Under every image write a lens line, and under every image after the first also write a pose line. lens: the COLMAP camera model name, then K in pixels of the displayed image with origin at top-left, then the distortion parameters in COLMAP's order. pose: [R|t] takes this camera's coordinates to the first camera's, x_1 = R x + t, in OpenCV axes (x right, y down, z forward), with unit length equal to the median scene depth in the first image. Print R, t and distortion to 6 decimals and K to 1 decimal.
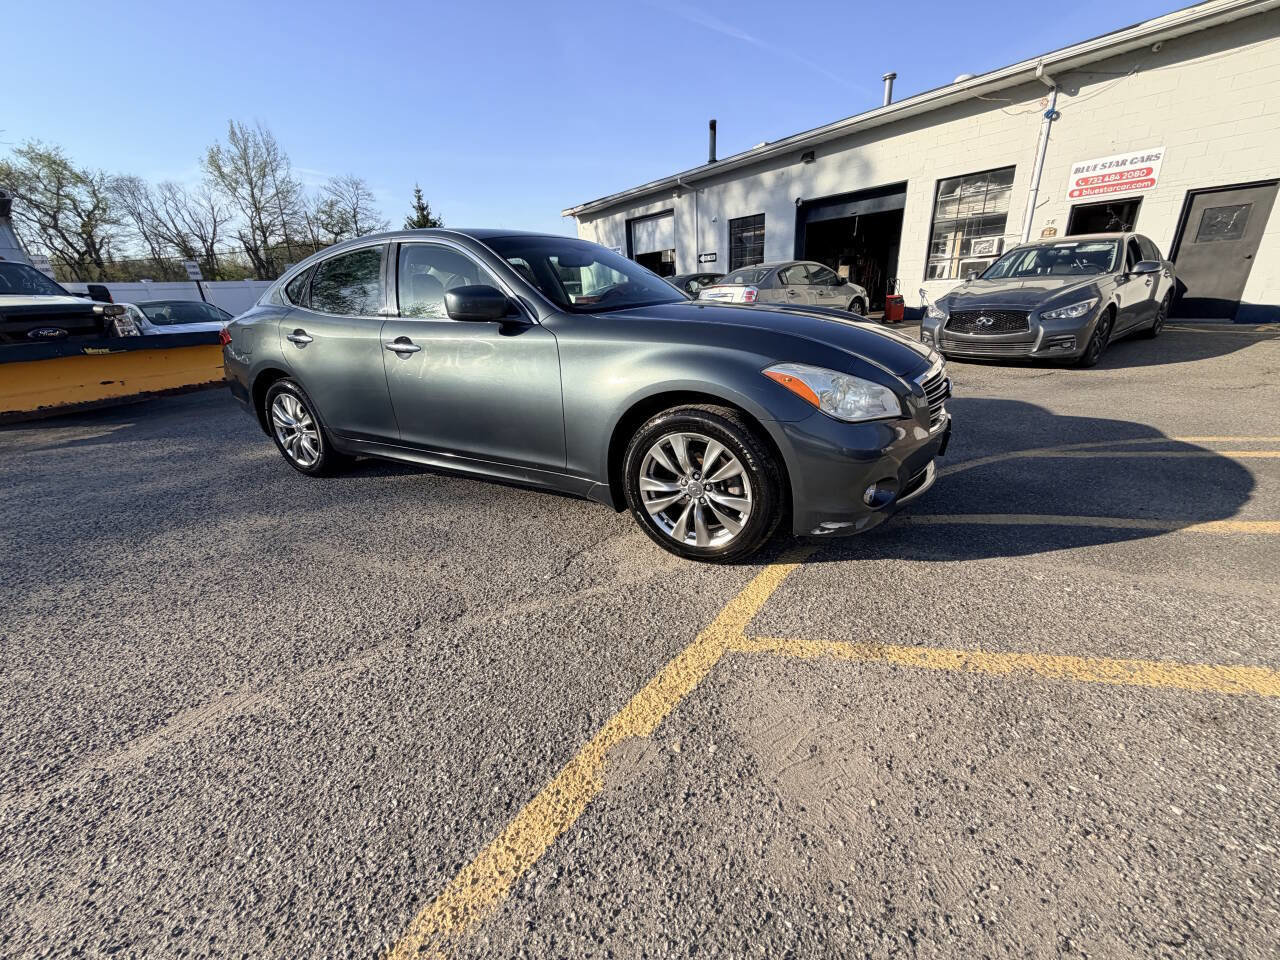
lens RADIAL K [[509.2, 0, 644.6], [0, 509.2, 478.8], [0, 0, 1]] dist [0.000649, -0.000039]
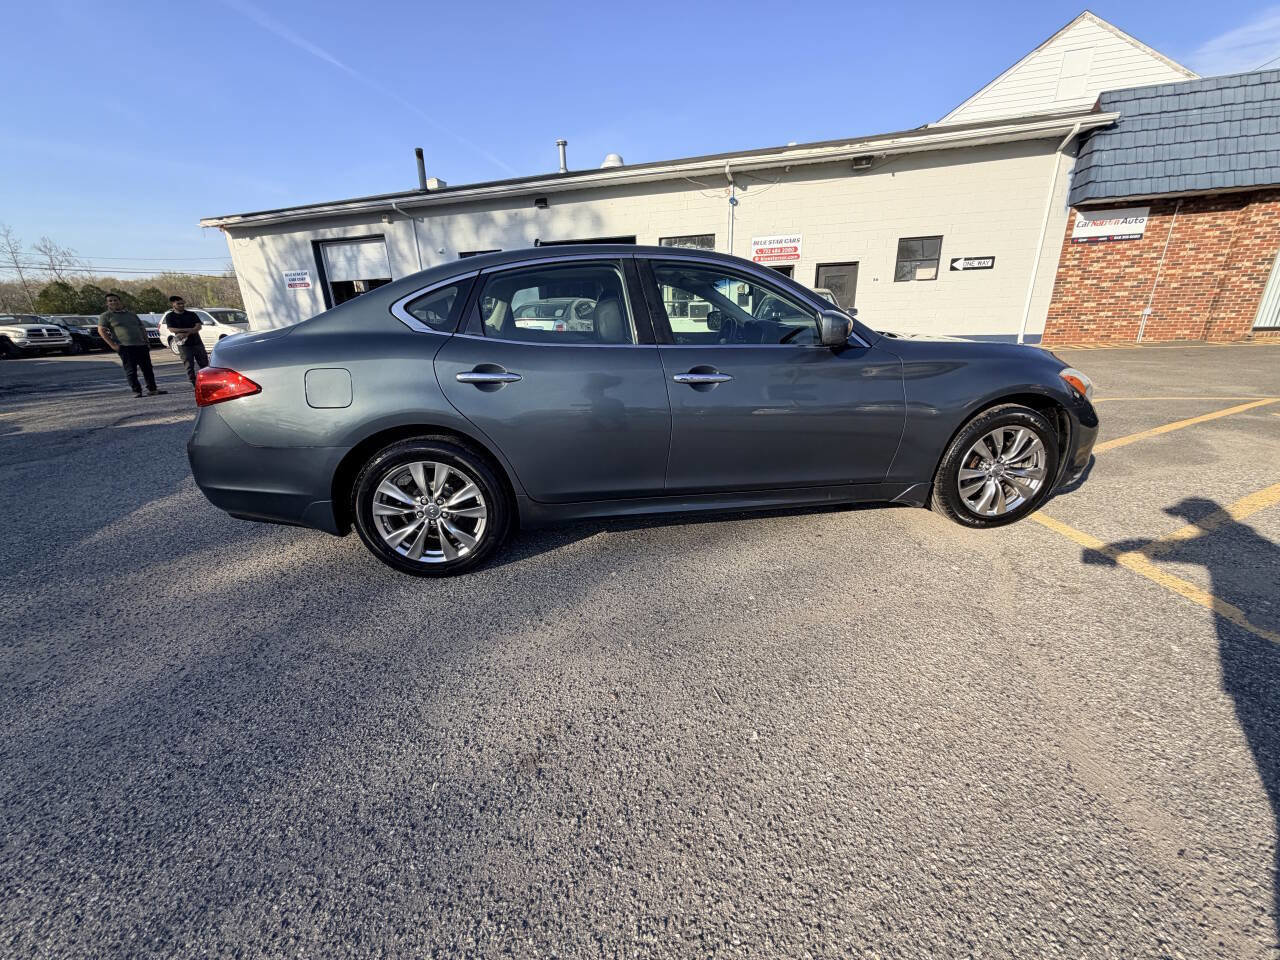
lens RADIAL K [[509.2, 0, 644.2], [0, 509.2, 477.5], [0, 0, 1]] dist [0.000649, -0.000039]
pose [[0.799709, -0.160618, 0.578505, -0.209984], [0.198582, 0.980081, -0.002401, -0.020796], [-0.566596, 0.116801, 0.815675, 0.071751]]
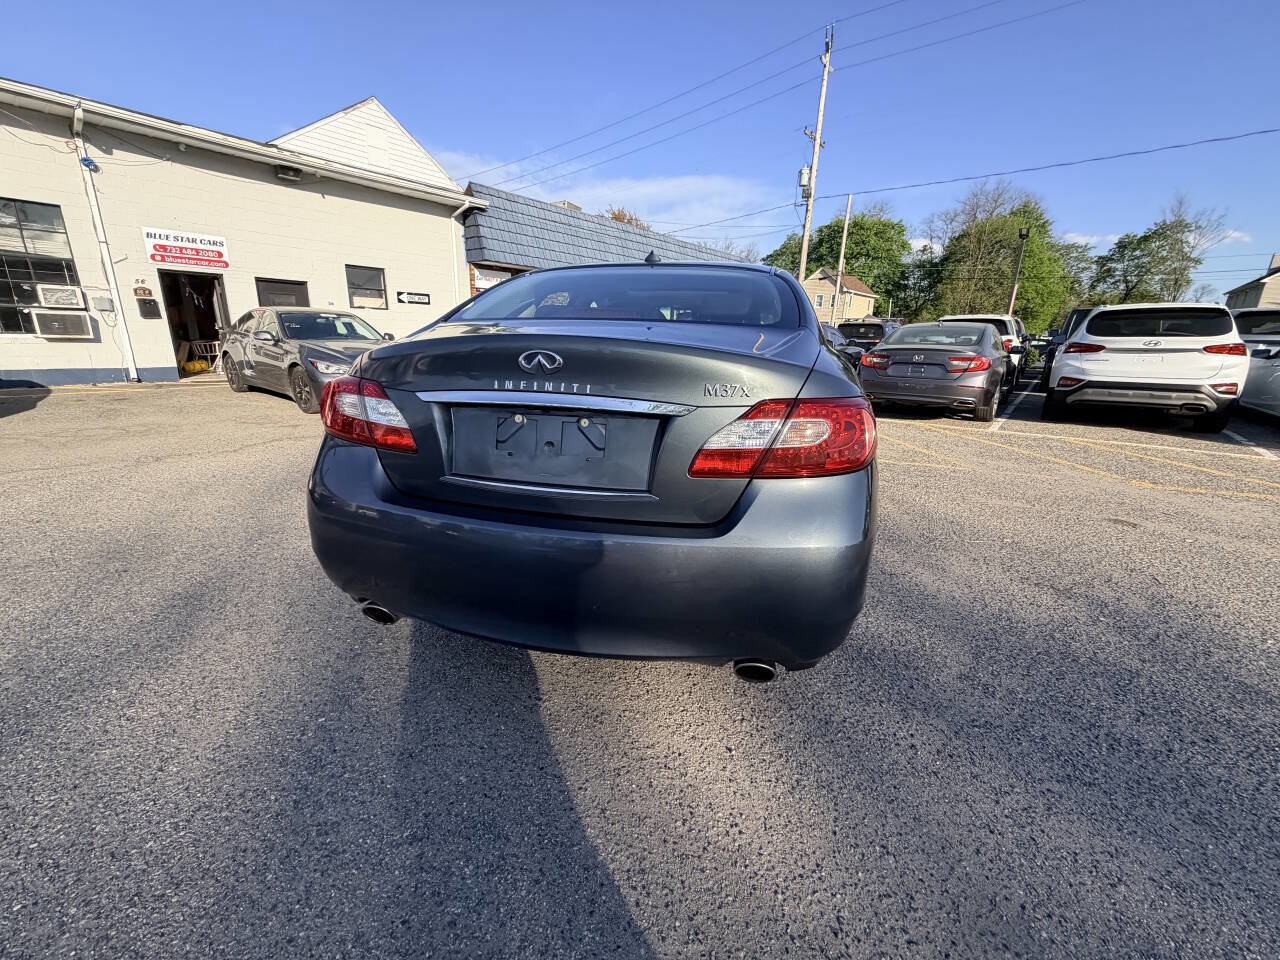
lens RADIAL K [[509.2, 0, 638.8], [0, 509.2, 477.0], [0, 0, 1]] dist [0.000649, -0.000039]
pose [[-0.258751, -0.210189, 0.942798, -0.298245], [0.328205, 0.898839, 0.290464, -0.105108], [-0.908476, 0.384589, -0.163590, 0.322937]]
